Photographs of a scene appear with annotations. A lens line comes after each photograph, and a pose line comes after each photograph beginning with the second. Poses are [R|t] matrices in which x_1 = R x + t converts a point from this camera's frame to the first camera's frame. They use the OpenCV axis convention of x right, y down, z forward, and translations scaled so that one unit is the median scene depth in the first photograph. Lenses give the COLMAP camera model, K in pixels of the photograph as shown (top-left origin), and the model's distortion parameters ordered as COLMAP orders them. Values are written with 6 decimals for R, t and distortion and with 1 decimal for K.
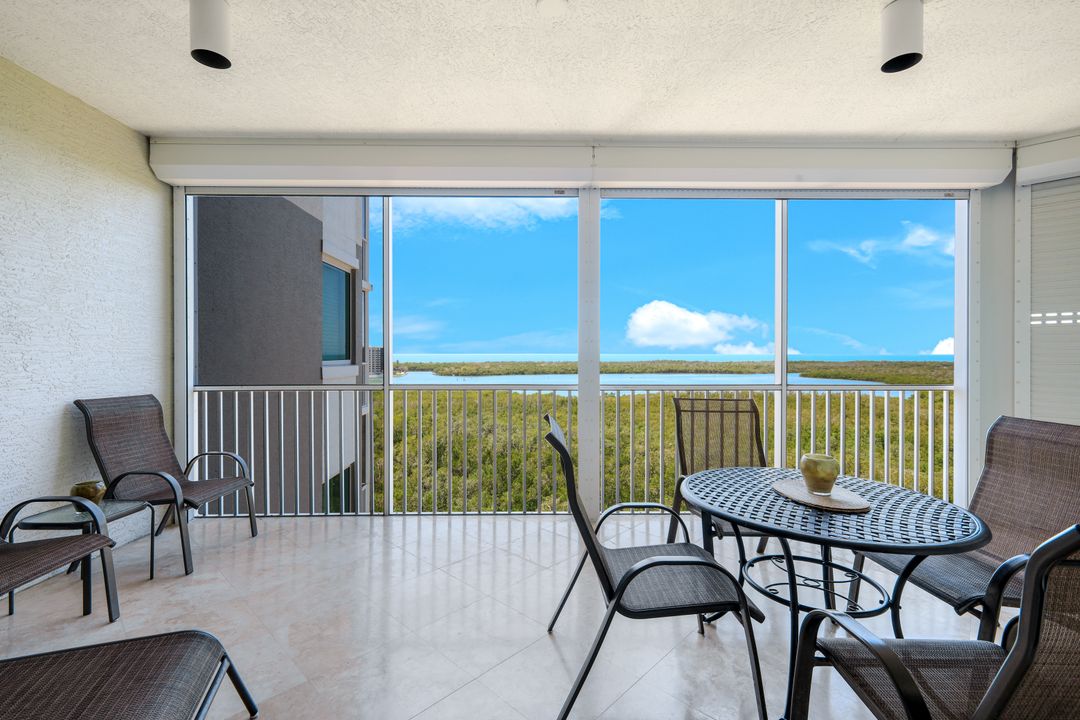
lens RADIAL K [[480.0, 0, 534.8], [0, 480.0, 356.9], [0, 0, 1]] dist [0.029474, 0.000988]
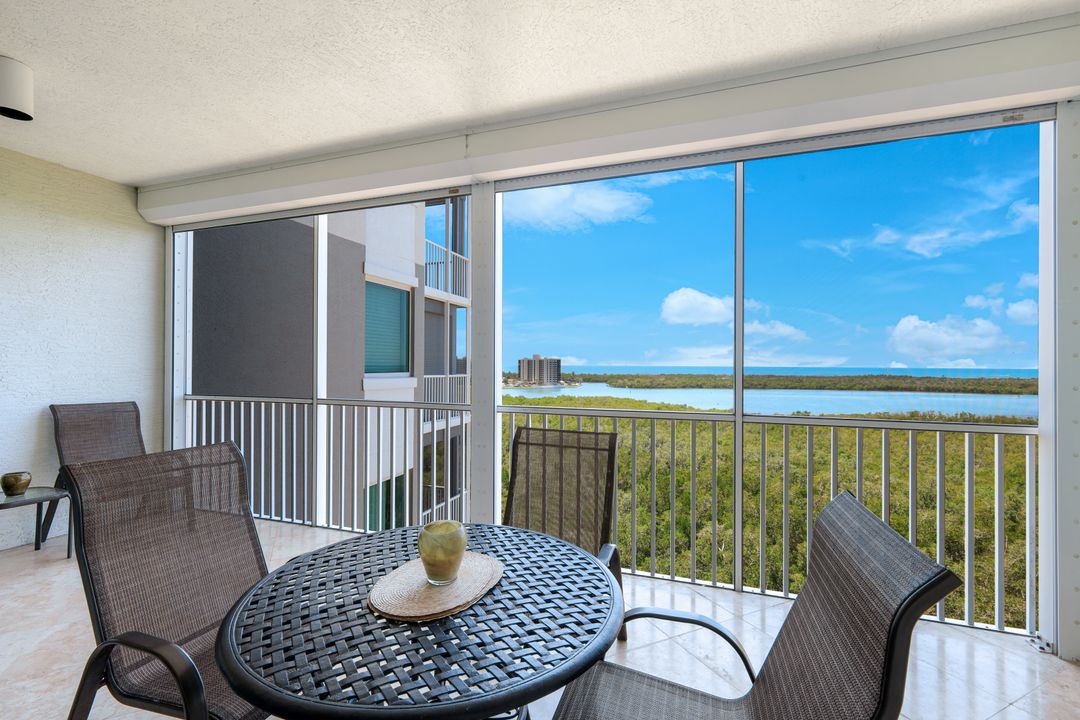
lens RADIAL K [[480.0, 0, 531.0], [0, 480.0, 367.4], [0, 0, 1]] dist [0.029474, 0.000988]
pose [[0.933851, 0.006803, -0.357598, 0.505592], [-0.007739, 0.999969, -0.001186, -0.011881], [0.357579, 0.003875, 0.933875, 0.204998]]
